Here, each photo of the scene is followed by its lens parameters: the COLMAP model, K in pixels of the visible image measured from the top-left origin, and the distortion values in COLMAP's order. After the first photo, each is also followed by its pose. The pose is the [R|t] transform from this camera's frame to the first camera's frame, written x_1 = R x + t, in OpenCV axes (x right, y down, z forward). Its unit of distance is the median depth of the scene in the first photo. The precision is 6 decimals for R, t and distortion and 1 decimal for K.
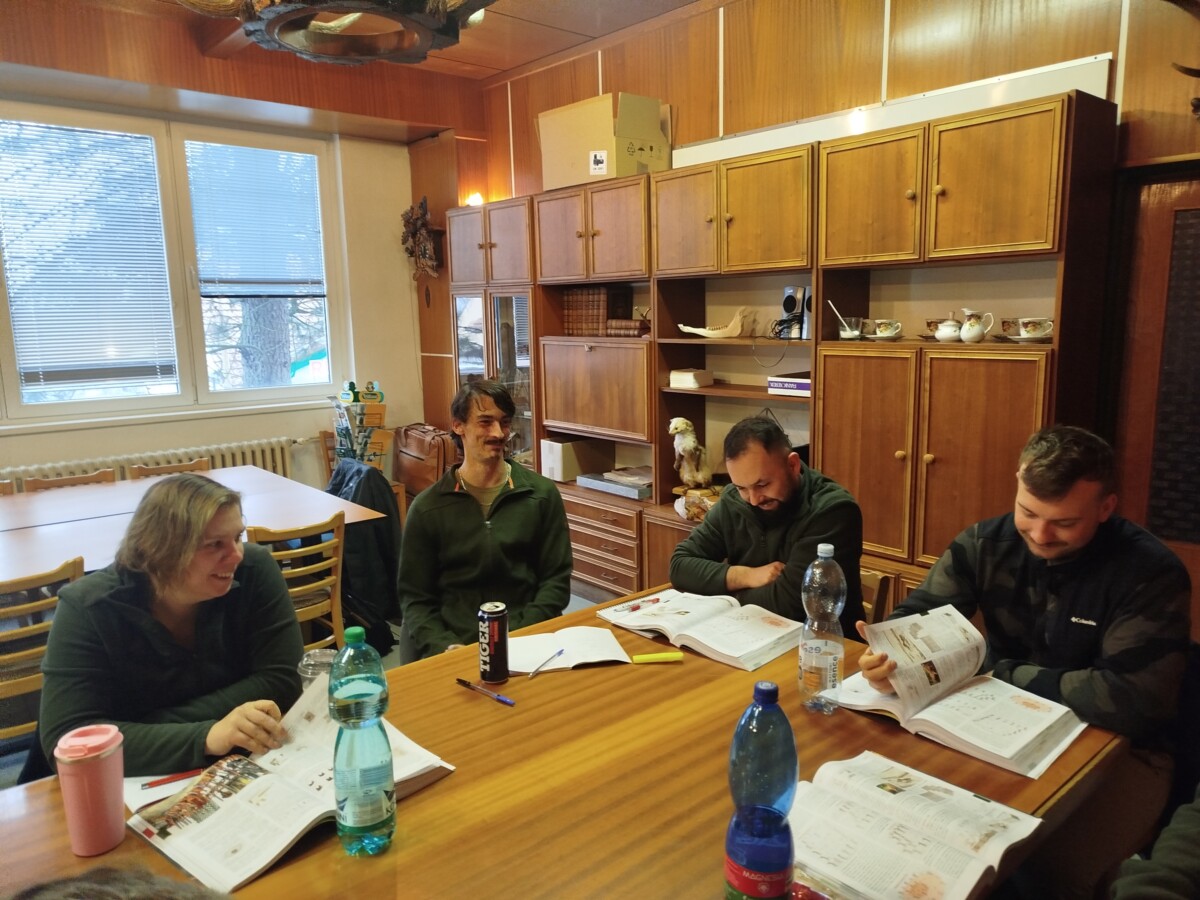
lens RADIAL K [[842.8, 0, 603.4], [0, 842.8, 449.2], [0, 0, 1]] dist [0.016951, 0.003446]
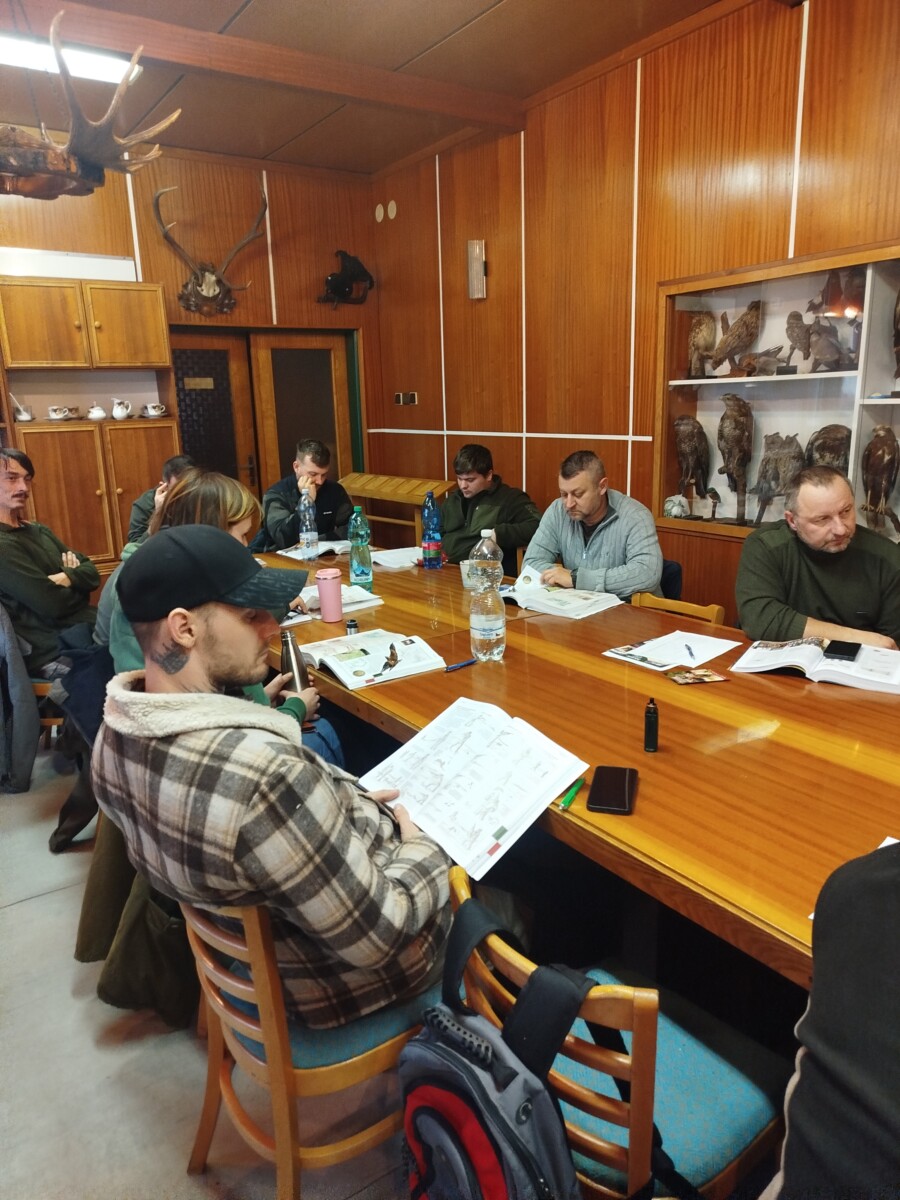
lens RADIAL K [[842.8, 0, 452.3], [0, 842.8, 598.7], [0, 0, 1]] dist [0.016951, 0.003446]
pose [[0.125698, -0.217729, 0.967881, -0.727549], [0.187160, 0.963305, 0.192393, 0.010572], [-0.974254, 0.156965, 0.161836, 0.088106]]
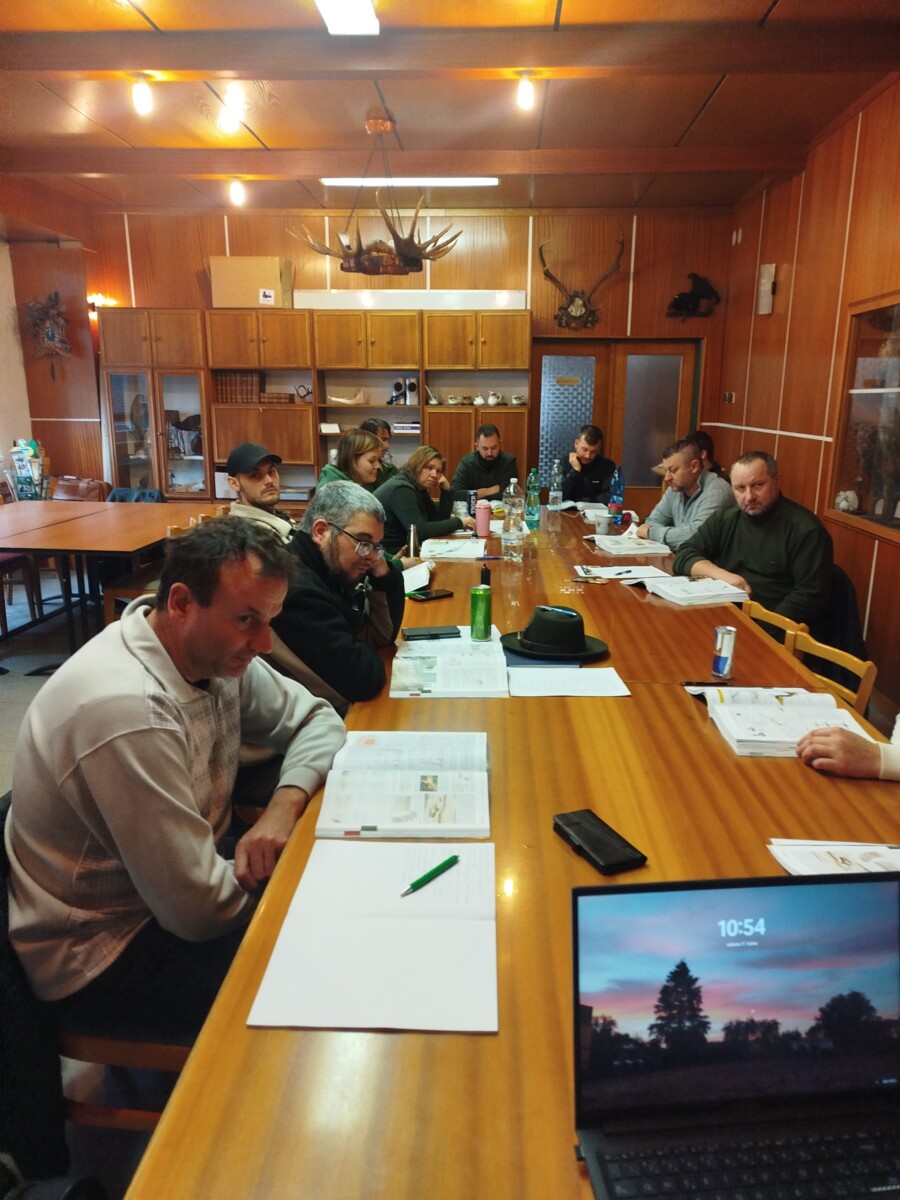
lens RADIAL K [[842.8, 0, 452.3], [0, 842.8, 598.7], [0, 0, 1]] dist [0.016951, 0.003446]
pose [[0.694320, -0.147689, 0.704349, -0.863534], [0.099163, 0.989014, 0.109626, 0.086574], [-0.712801, -0.006270, 0.701338, -0.365120]]
